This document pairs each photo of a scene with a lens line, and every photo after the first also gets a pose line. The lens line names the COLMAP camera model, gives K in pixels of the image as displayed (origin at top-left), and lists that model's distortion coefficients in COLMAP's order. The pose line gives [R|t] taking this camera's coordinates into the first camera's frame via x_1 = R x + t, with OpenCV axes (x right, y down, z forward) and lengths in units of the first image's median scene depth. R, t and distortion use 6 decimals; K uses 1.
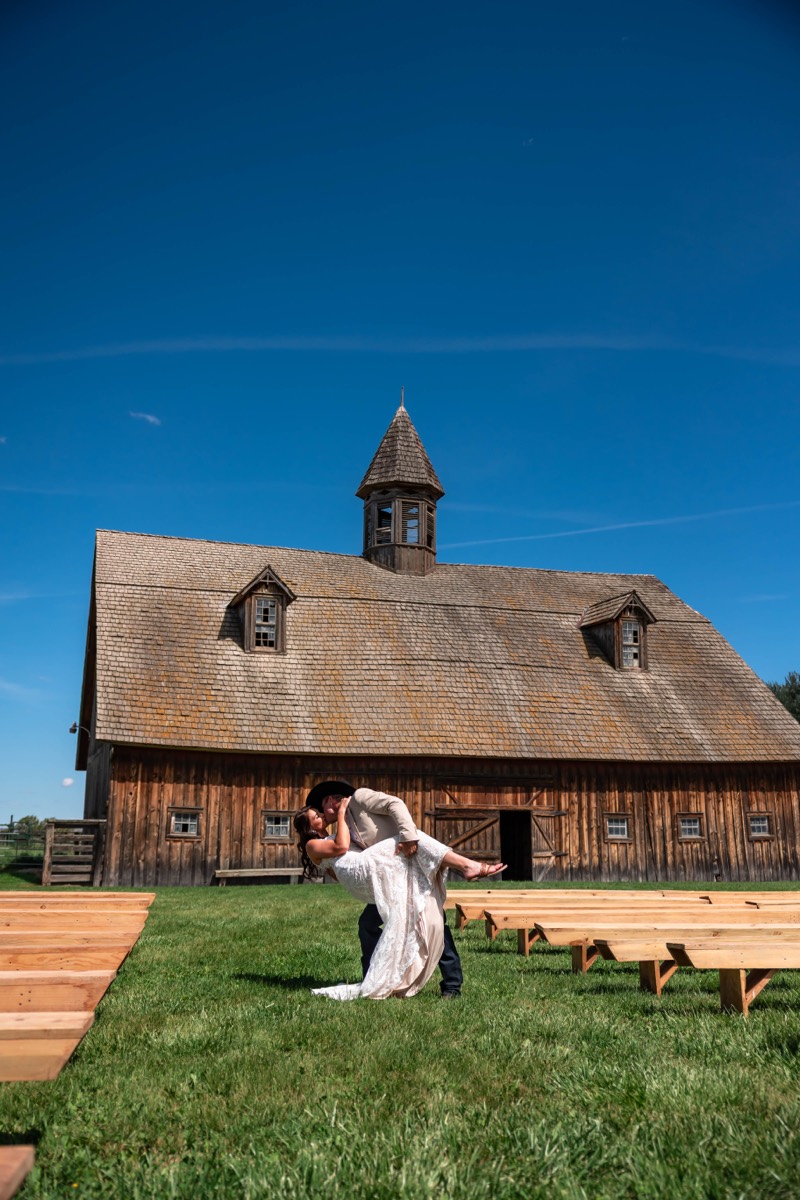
lens RADIAL K [[1051.9, 0, 397.7], [0, 1051.9, 599.0], [0, 0, 1]] dist [-0.013952, 0.010657]
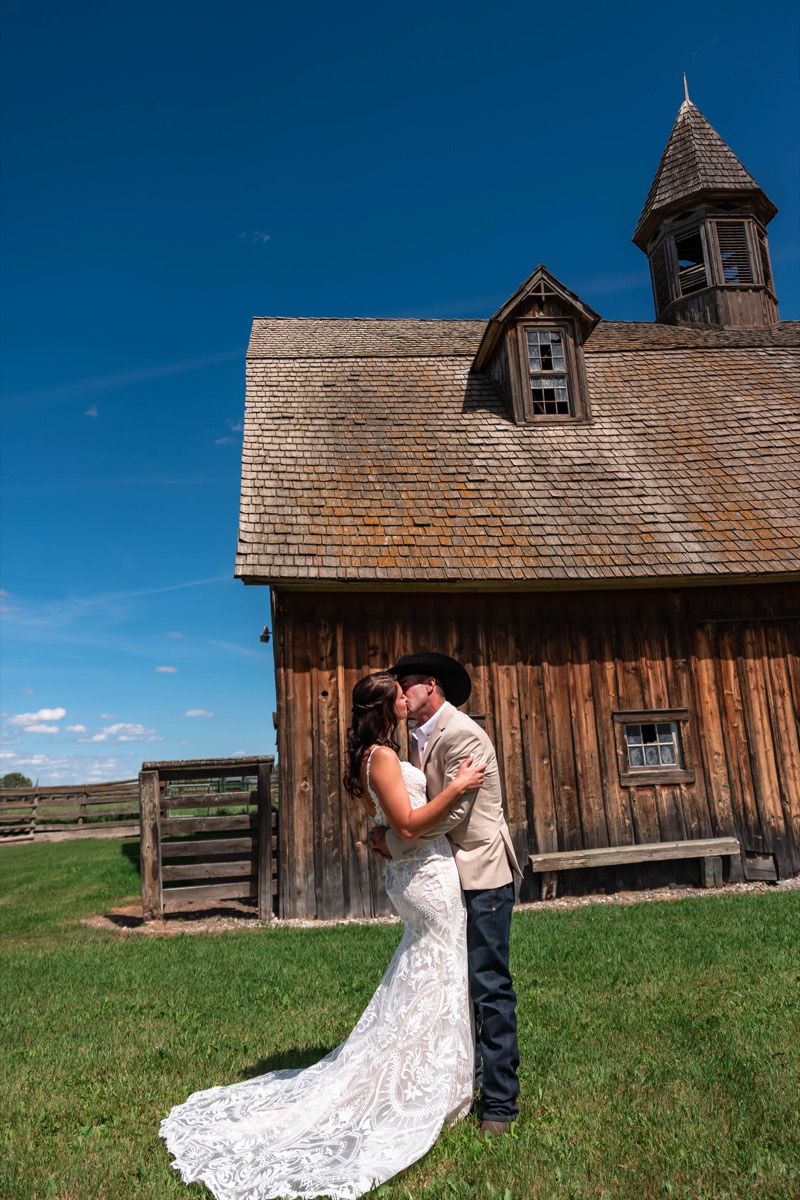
lens RADIAL K [[934.6, 0, 396.3], [0, 934.6, 542.4], [0, 0, 1]] dist [-0.003822, 0.012068]
pose [[0.975049, -0.106438, -0.194811, -0.121114], [0.104159, 0.994319, -0.021935, 0.115797], [0.196039, 0.001097, 0.980596, 0.534314]]
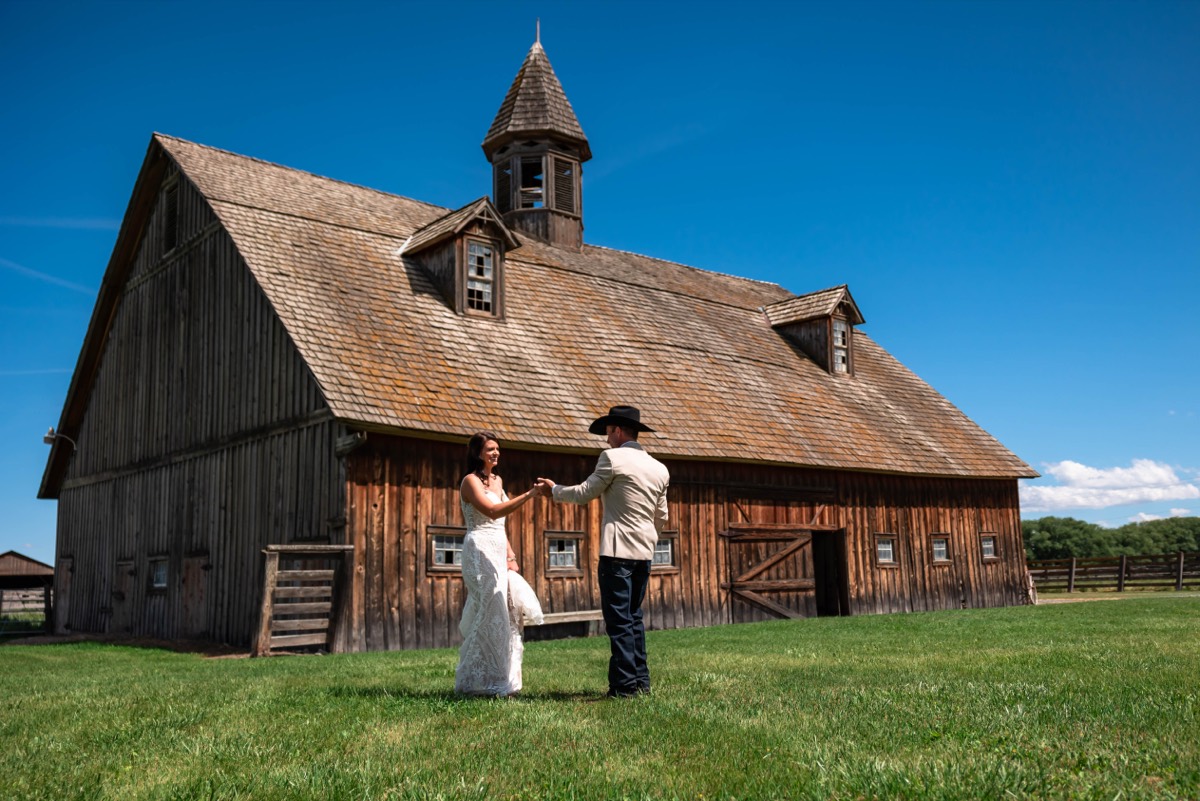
lens RADIAL K [[1012.8, 0, 615.7], [0, 1012.8, 436.0], [0, 0, 1]] dist [-0.008048, -0.002404]
pose [[0.923406, 0.024845, 0.383020, -0.311132], [-0.054193, 0.996345, 0.066023, 0.082641], [-0.379980, -0.081723, 0.921378, 0.333523]]
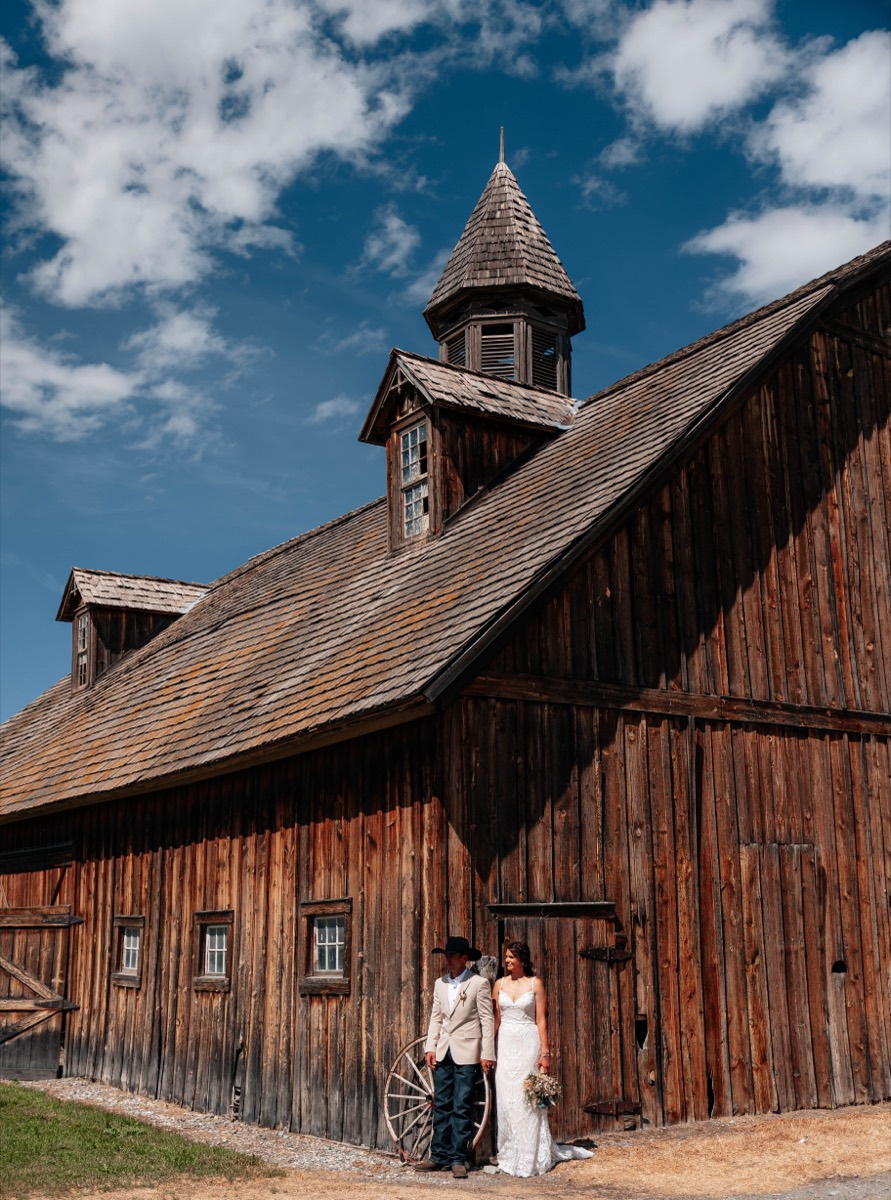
lens RADIAL K [[1372.3, 0, 446.8], [0, 1372.3, 600.3], [0, 0, 1]] dist [0.060444, 0.000000]
pose [[0.295877, -0.225191, -0.928303, 0.802186], [0.216644, 0.962310, -0.164390, 0.200929], [0.930334, -0.152472, 0.333512, 0.955037]]
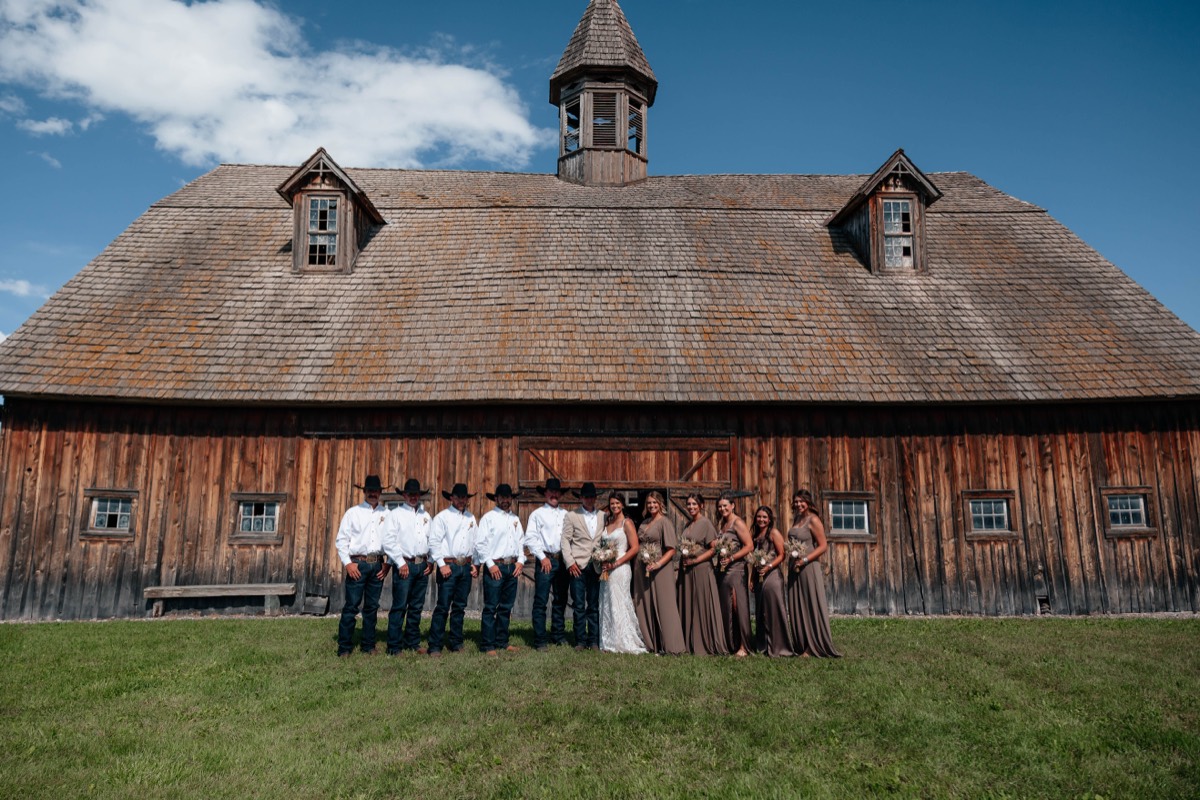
lens RADIAL K [[823.5, 0, 589.4], [0, 823.5, 390.8], [0, 0, 1]] dist [0.001943, -0.002311]
pose [[0.962583, -0.044119, -0.267372, 0.195785], [0.062944, 0.996074, 0.062248, 0.109837], [0.263576, -0.076748, 0.961581, 0.524480]]
